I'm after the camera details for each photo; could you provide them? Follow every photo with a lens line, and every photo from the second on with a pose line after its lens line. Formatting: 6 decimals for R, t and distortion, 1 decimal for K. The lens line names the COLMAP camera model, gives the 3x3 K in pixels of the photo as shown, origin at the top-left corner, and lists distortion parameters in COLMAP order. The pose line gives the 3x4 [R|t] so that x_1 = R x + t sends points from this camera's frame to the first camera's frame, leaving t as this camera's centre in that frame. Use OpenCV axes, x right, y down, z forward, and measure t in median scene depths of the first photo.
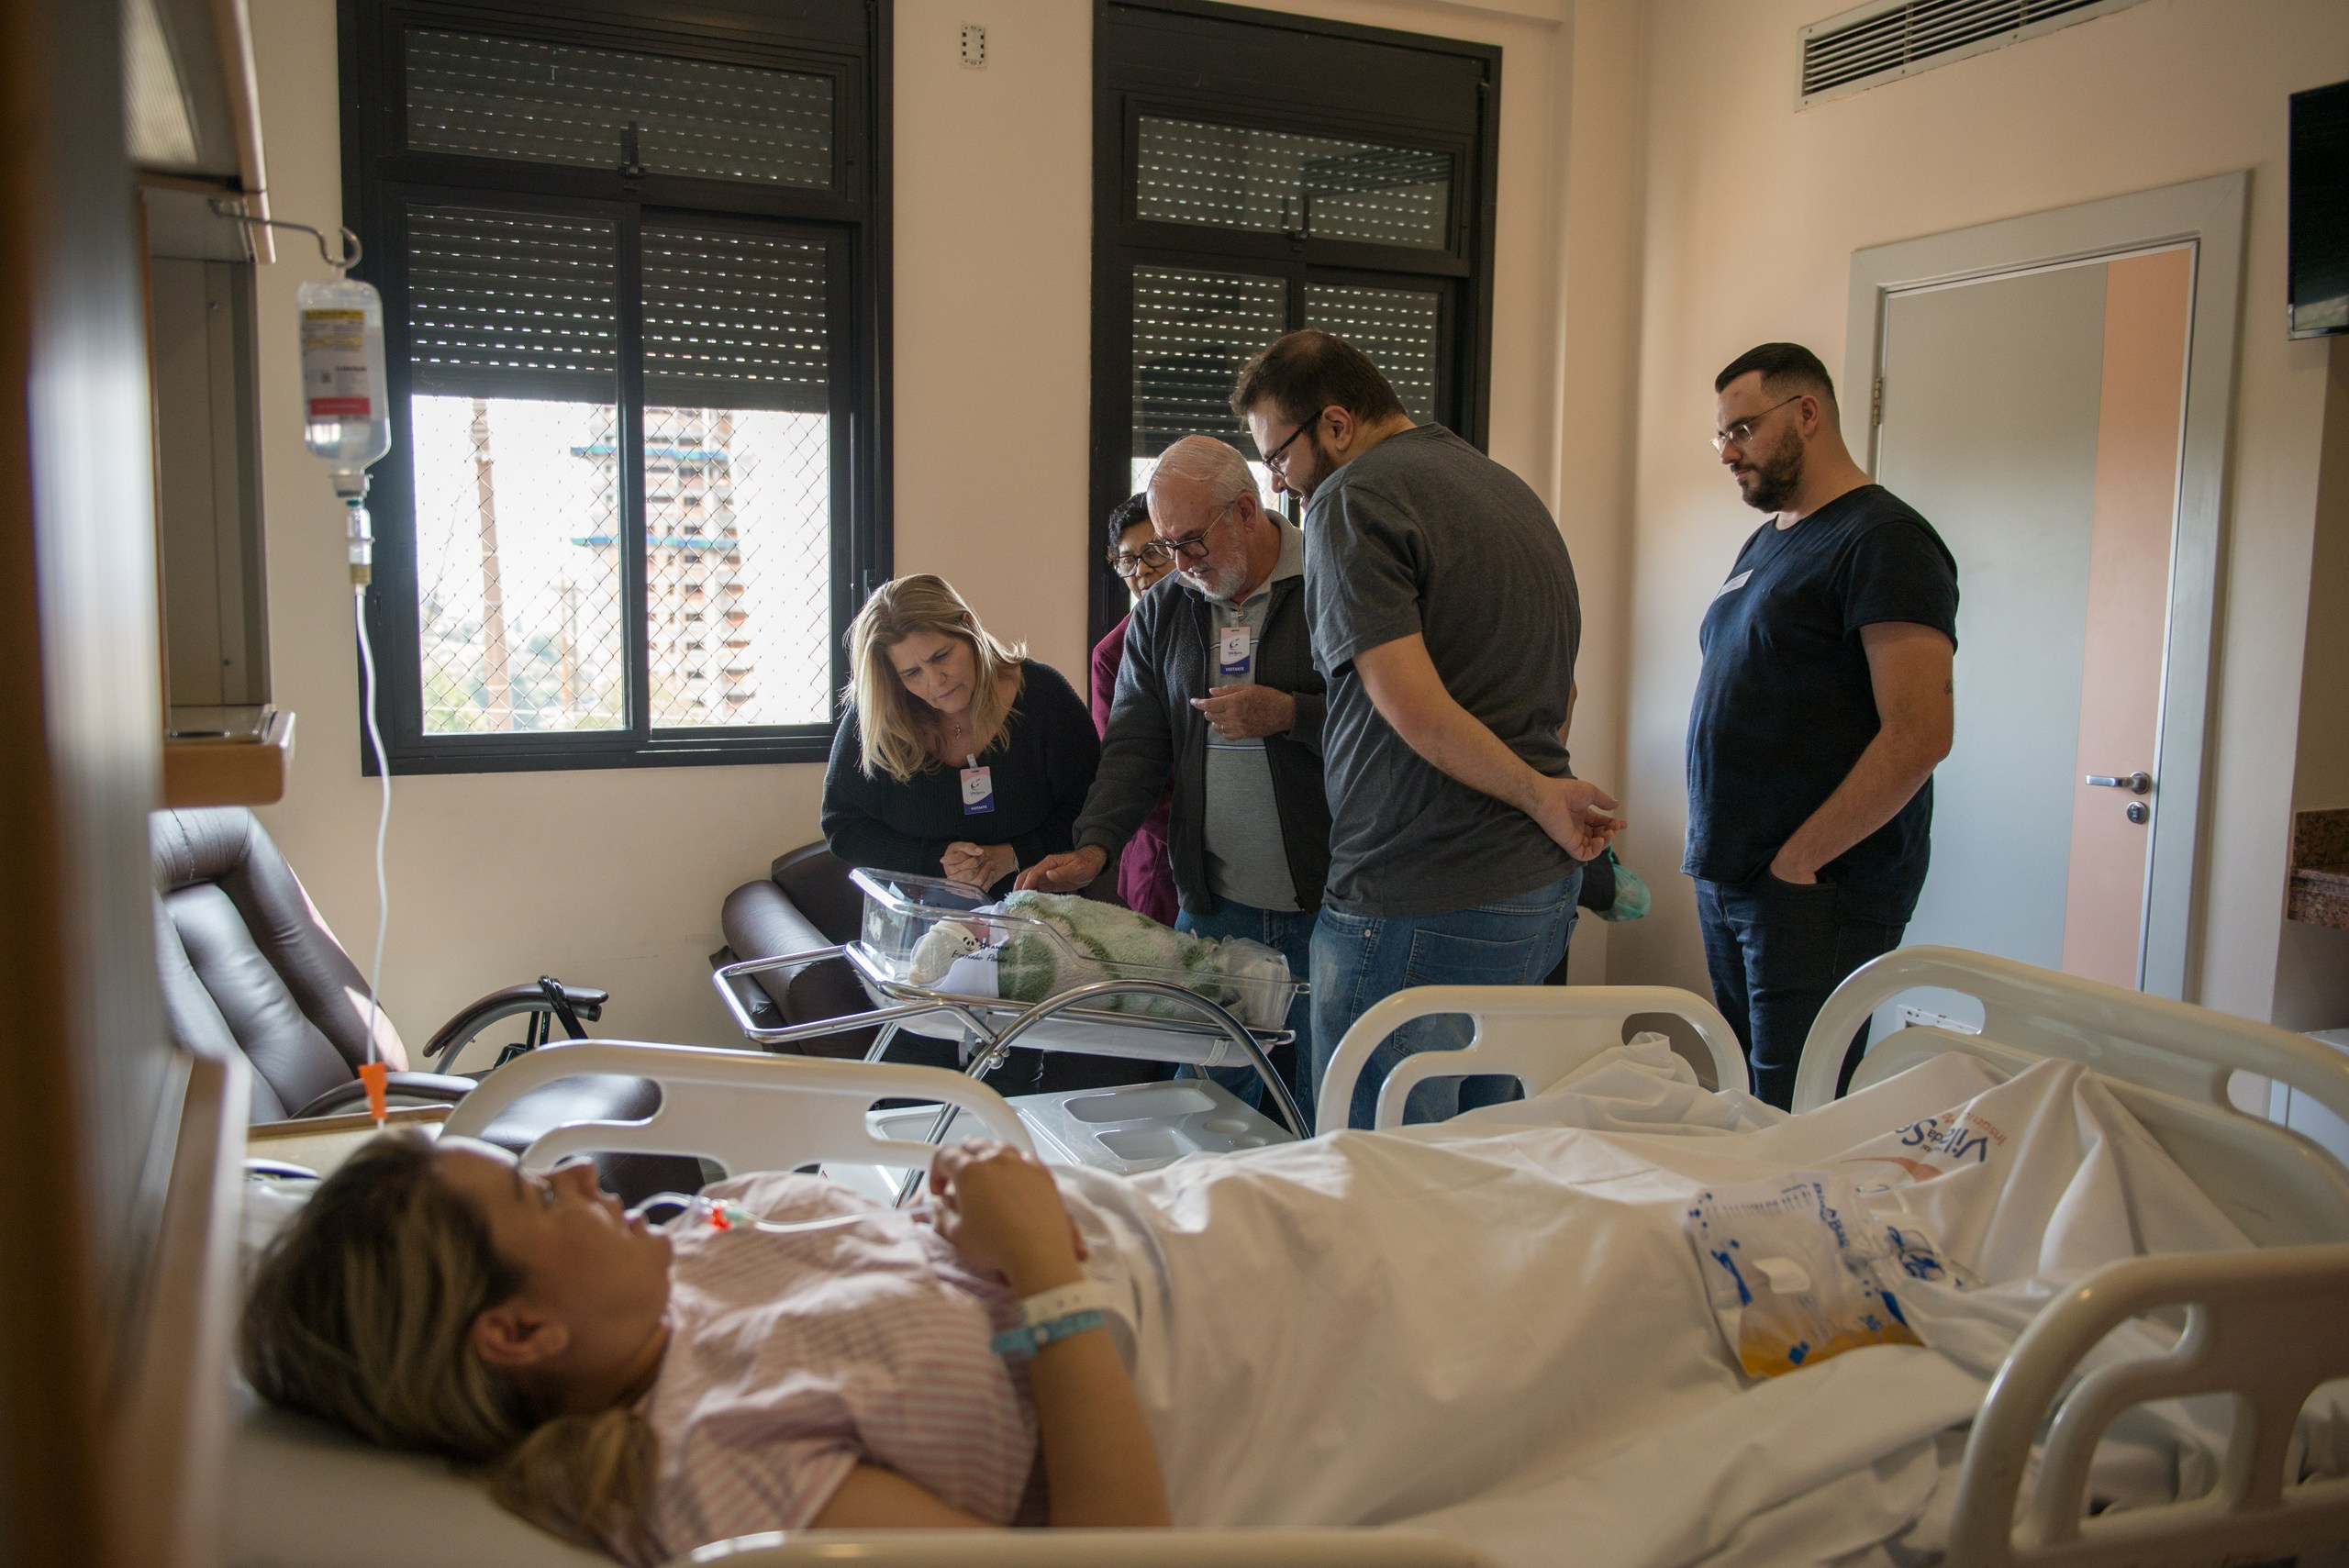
lens RADIAL K [[1803.9, 0, 1155.3], [0, 1803.9, 768.7], [0, 0, 1]] dist [-0.025032, 0.001284]
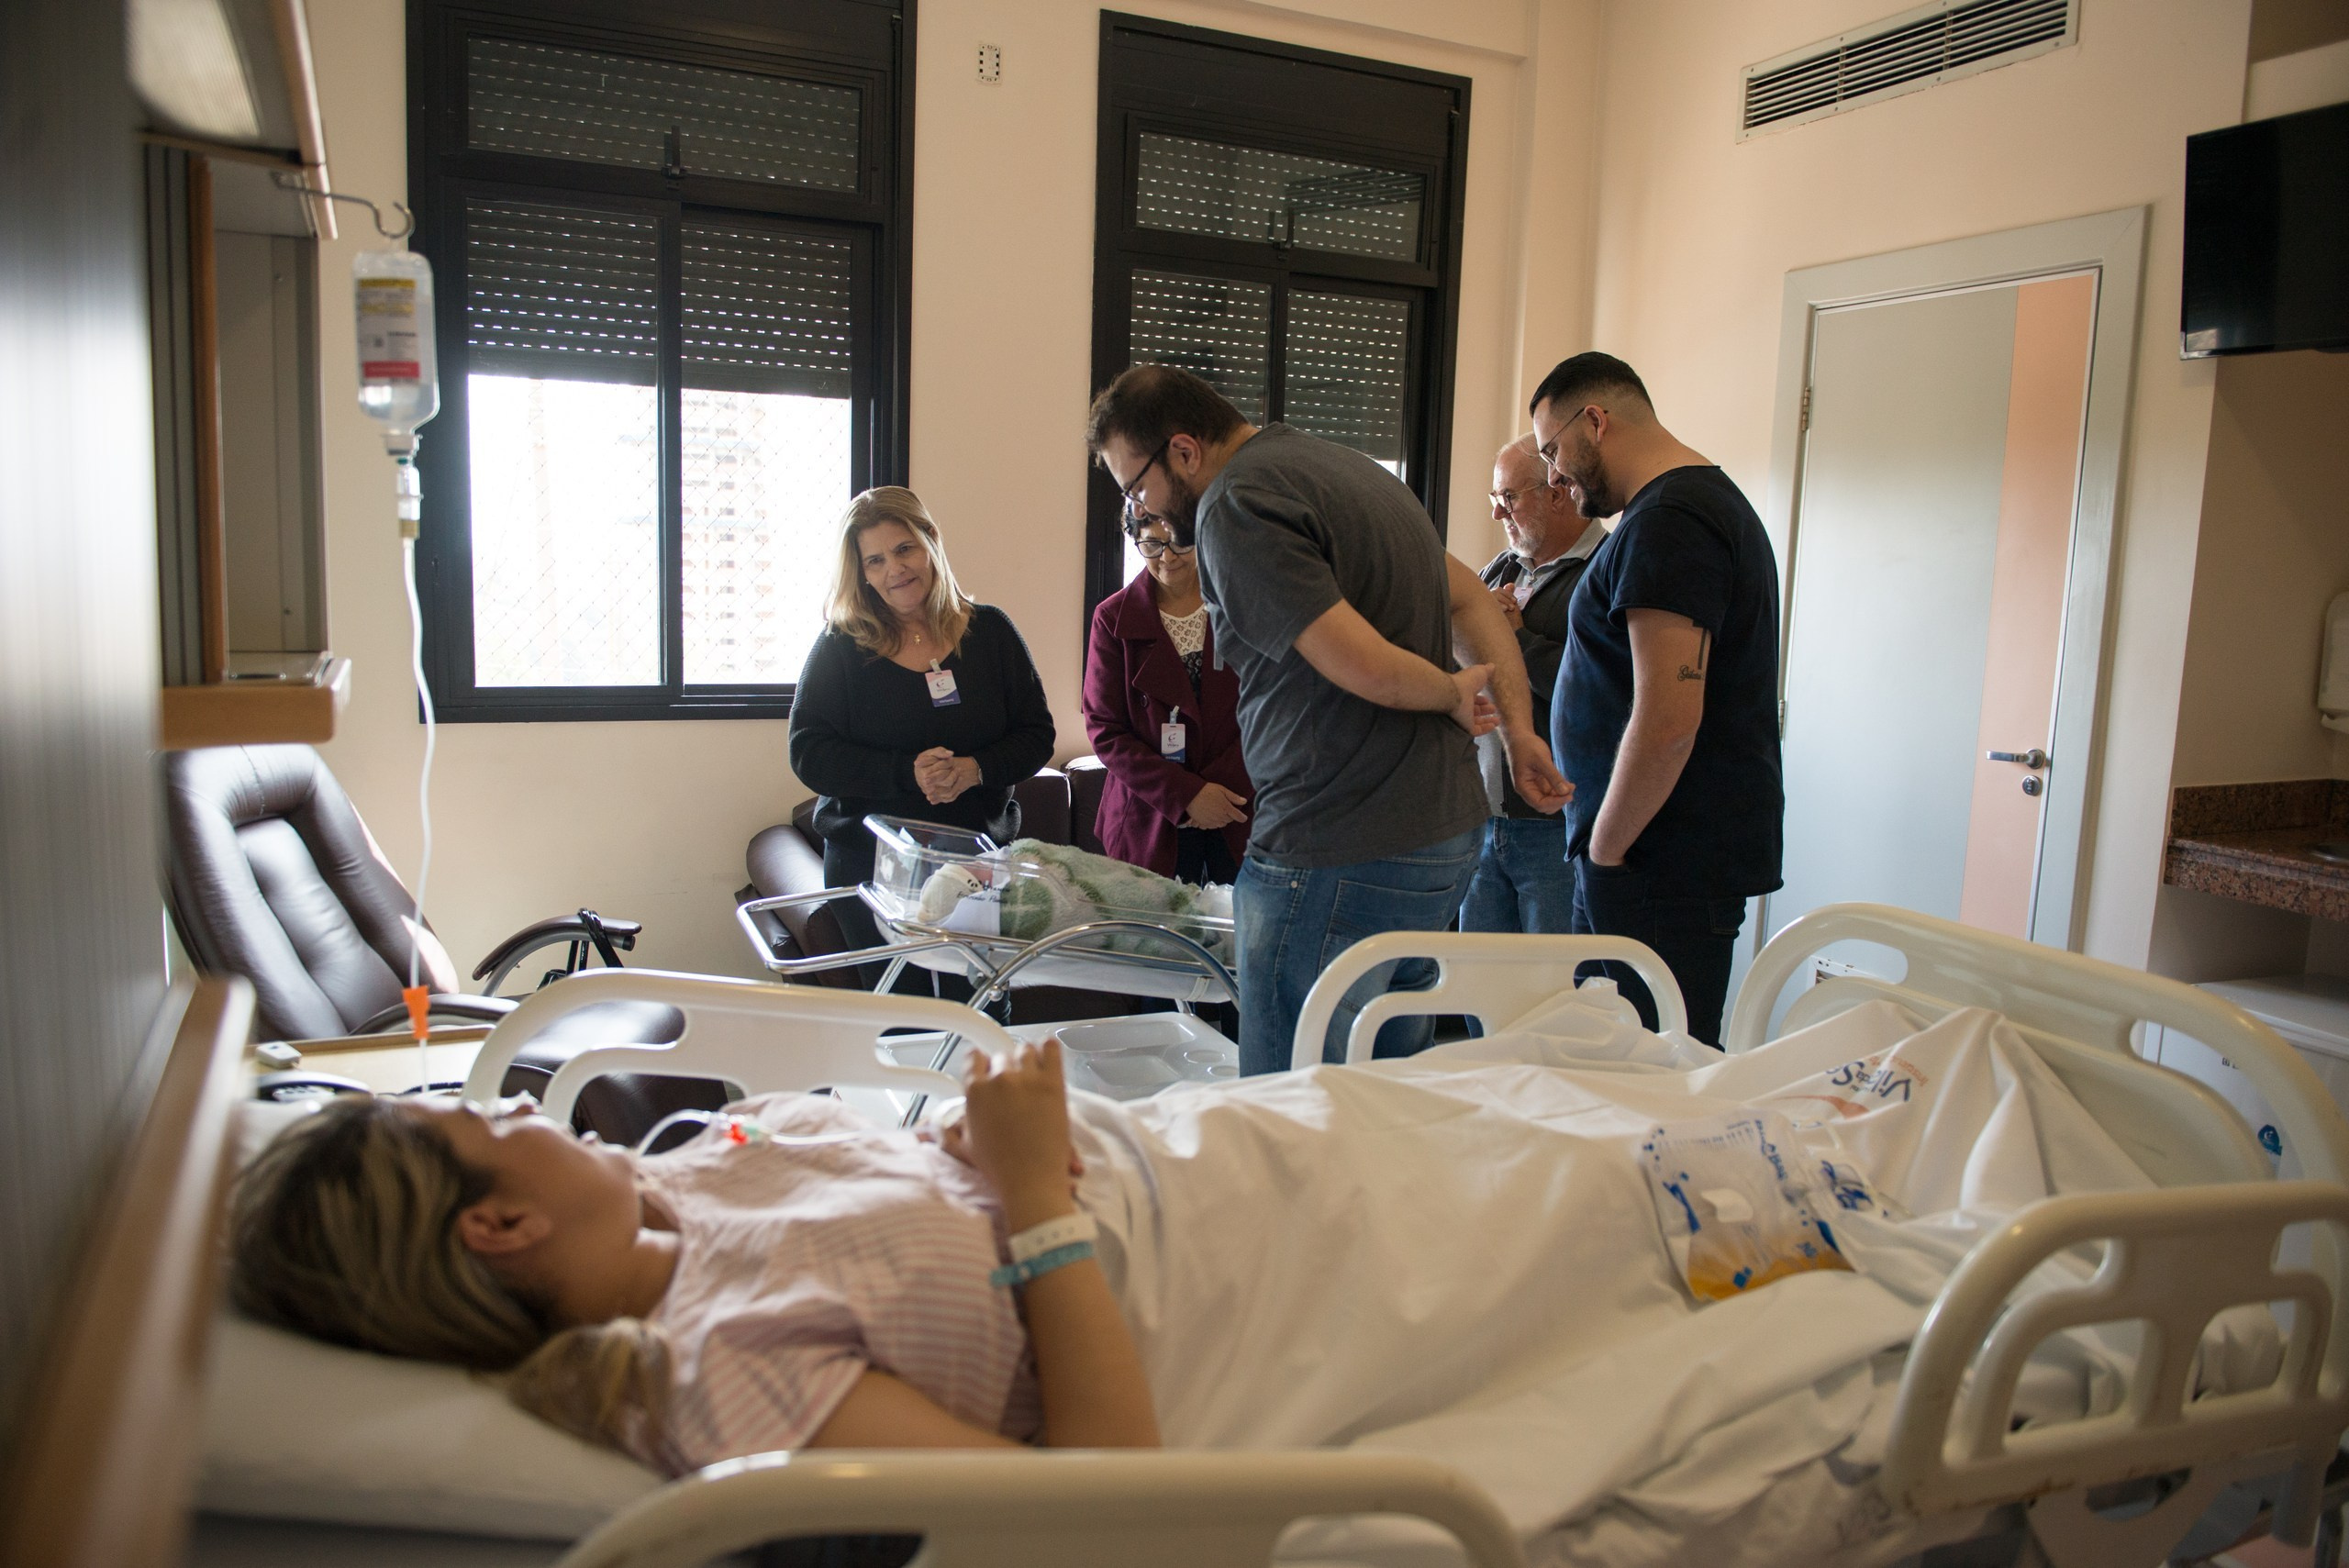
lens RADIAL K [[1609.8, 0, 1155.2], [0, 1609.8, 770.4], [0, 0, 1]] dist [-0.041838, -0.007237]
pose [[0.999773, 0.018258, 0.011009, -0.004697], [-0.018504, 0.999573, 0.022608, 0.003311], [-0.010592, -0.022806, 0.999684, 0.028122]]
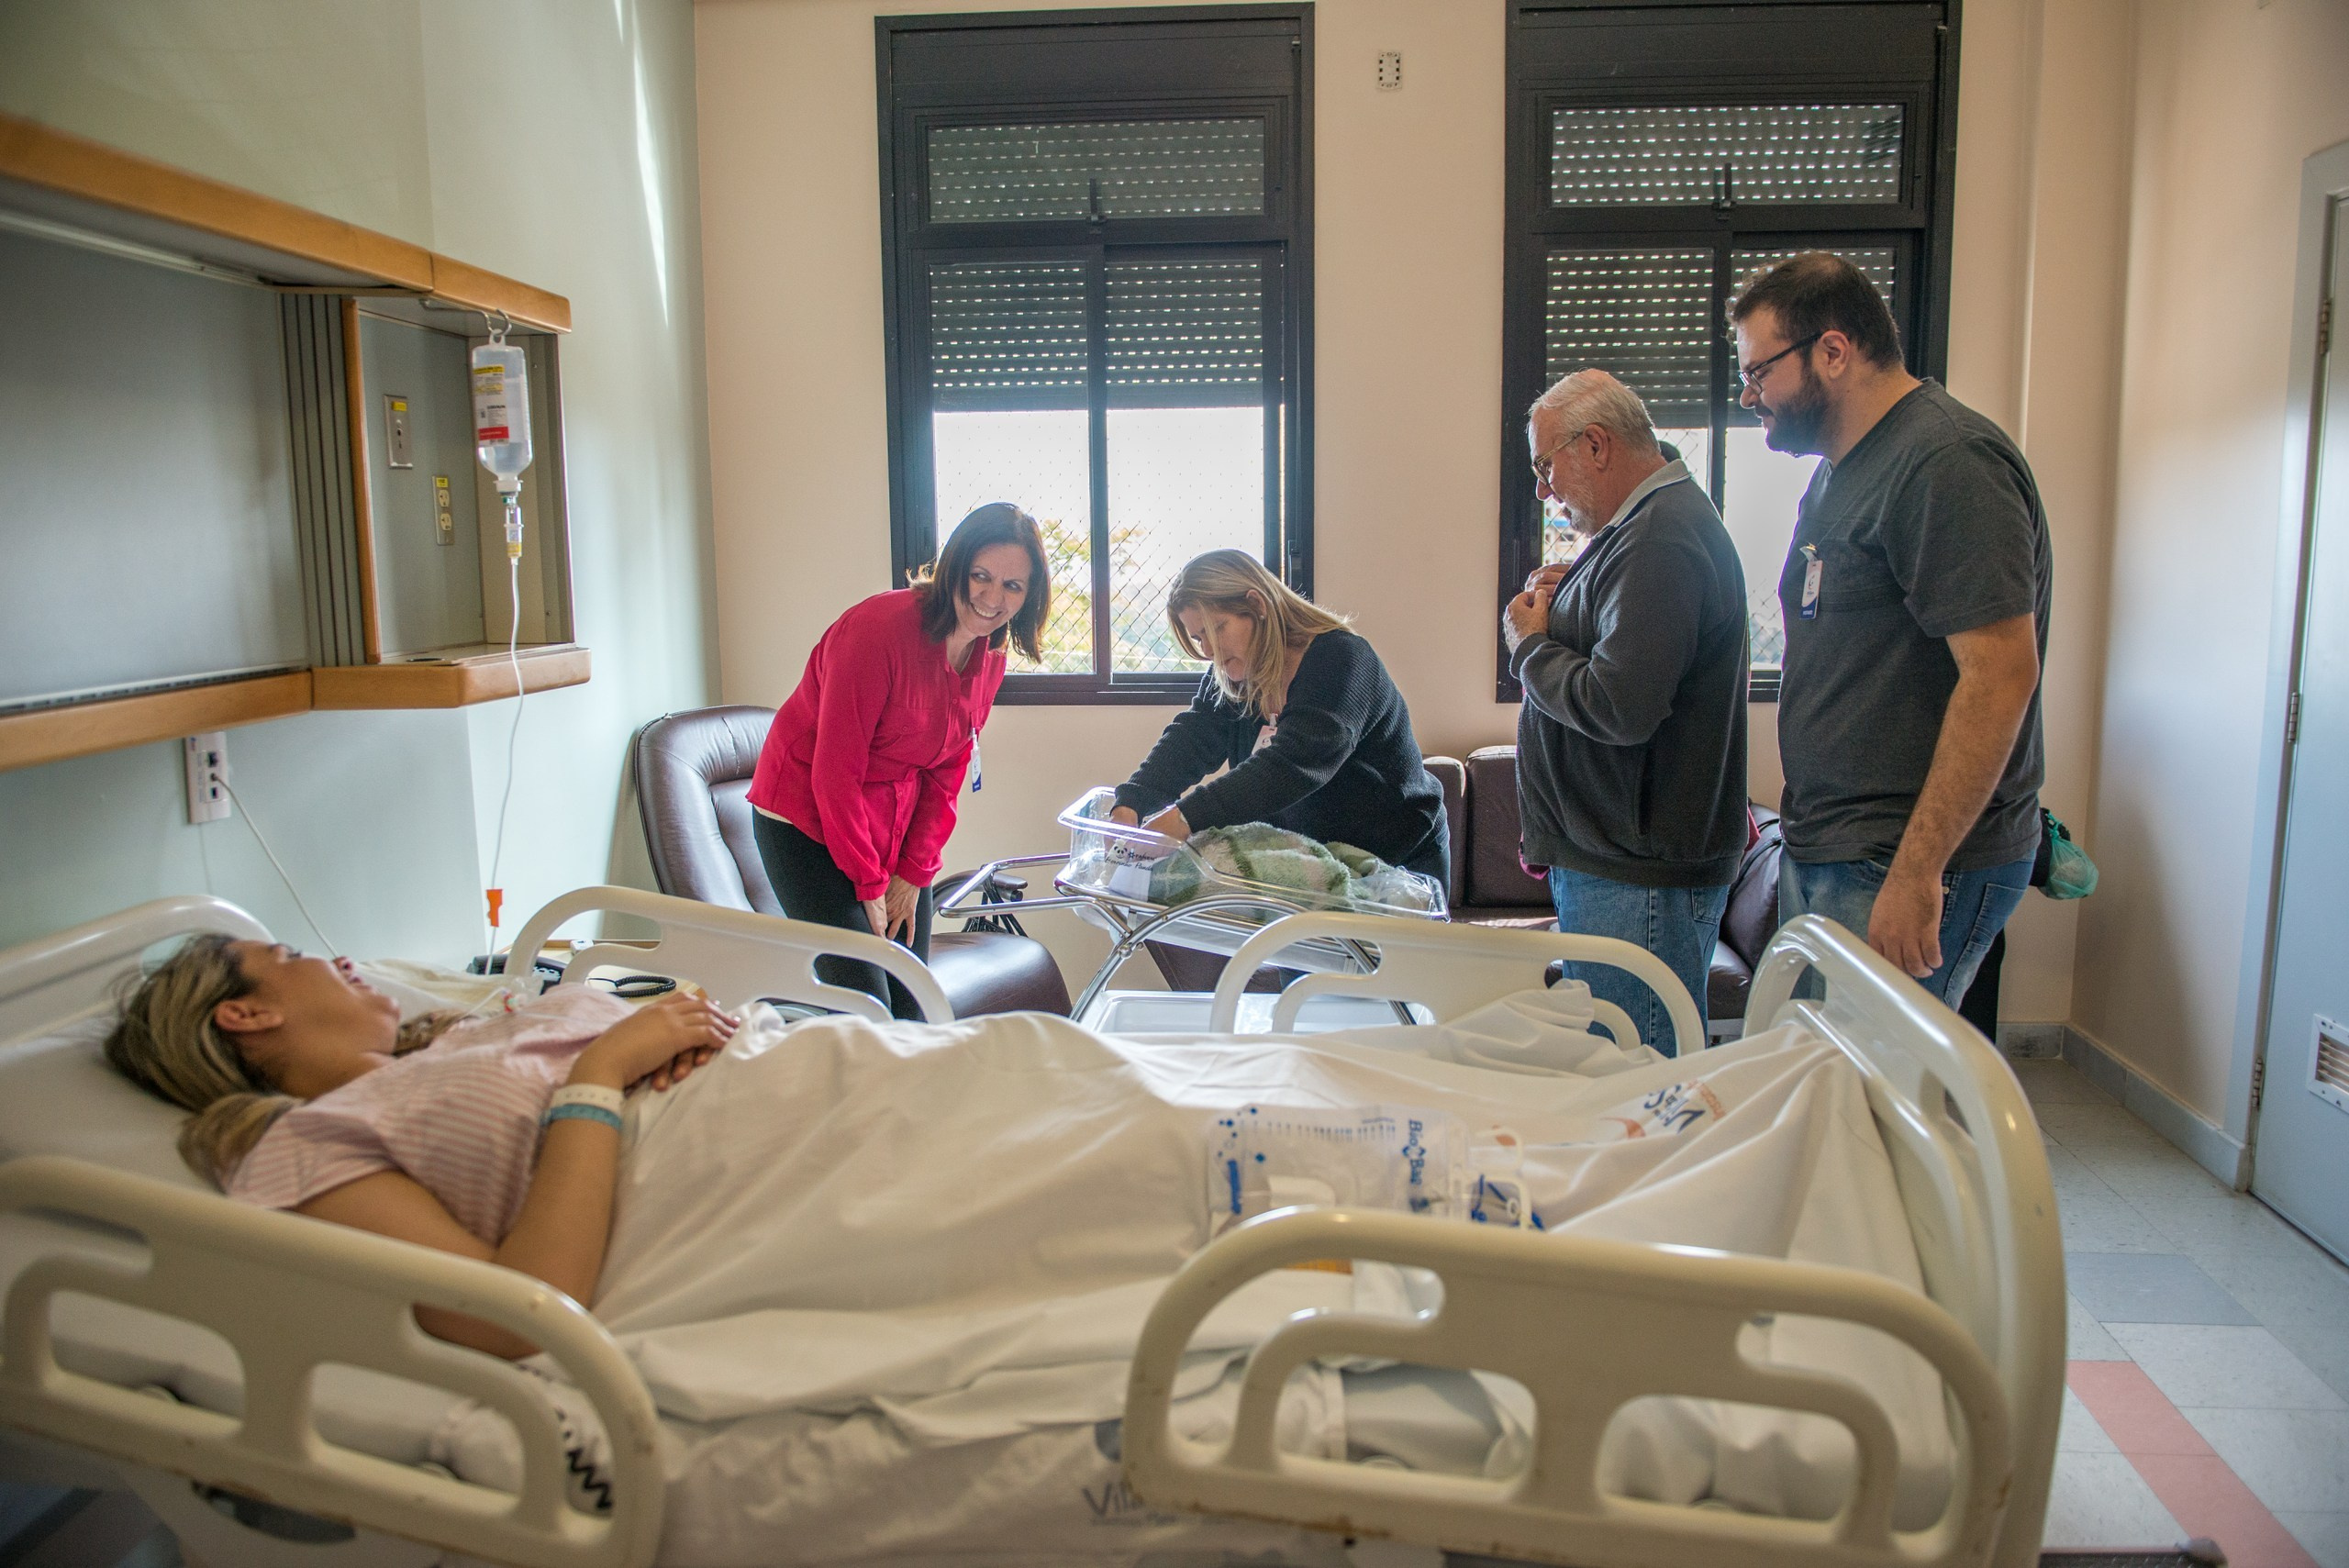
lens RADIAL K [[1609.8, 0, 1207.2], [0, 1609.8, 762.4], [0, 0, 1]] dist [-0.041838, -0.007237]
pose [[0.880240, 0.042168, -0.472652, 0.385908], [-0.030937, 0.999024, 0.031514, 0.002118], [0.473519, -0.013118, 0.880686, 0.083047]]
